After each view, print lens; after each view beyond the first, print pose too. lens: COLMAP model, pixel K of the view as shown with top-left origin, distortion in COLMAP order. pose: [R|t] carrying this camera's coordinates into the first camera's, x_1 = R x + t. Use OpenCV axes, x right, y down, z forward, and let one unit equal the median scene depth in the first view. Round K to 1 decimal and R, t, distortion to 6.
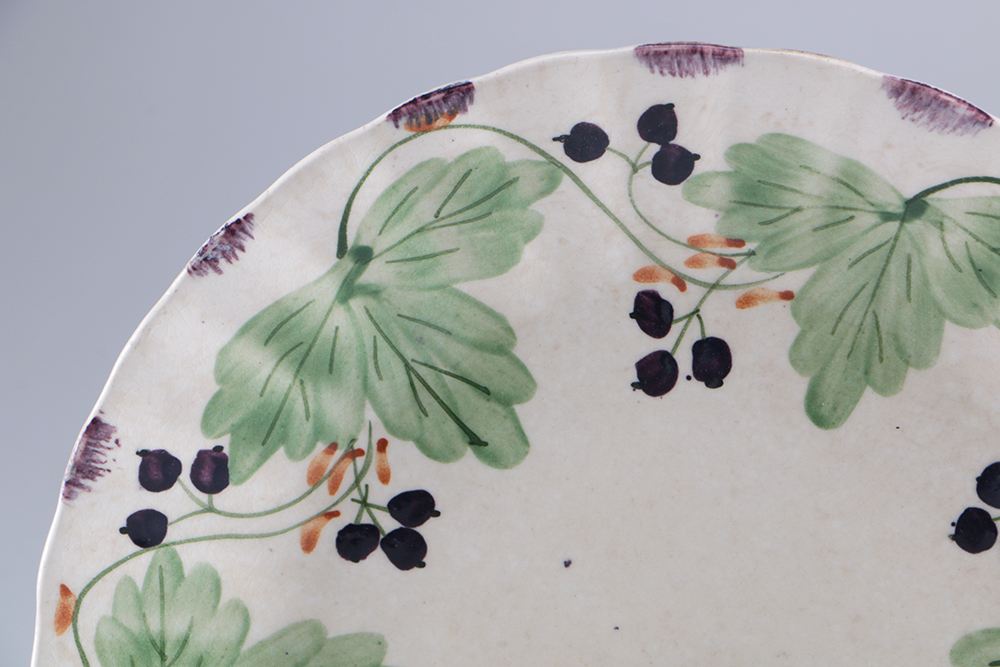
lens RADIAL K [[5424.3, 0, 504.2], [0, 5424.3, 333.2], [0, 0, 1]] dist [1.340001, 0.000000]
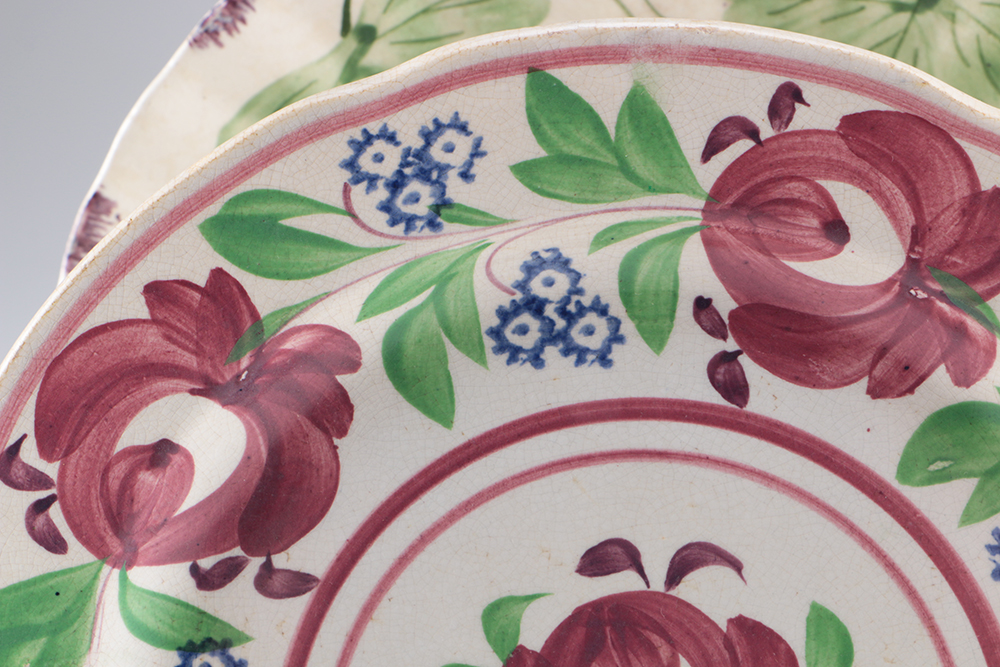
lens RADIAL K [[2224.1, 0, 493.8], [0, 2224.1, 334.3], [0, 0, 1]] dist [0.082251, 0.000000]
pose [[0.999586, 0.027664, 0.007923, -0.004593], [-0.027759, 0.999541, 0.012169, 0.034716], [-0.007583, -0.012384, 0.999895, 0.594085]]
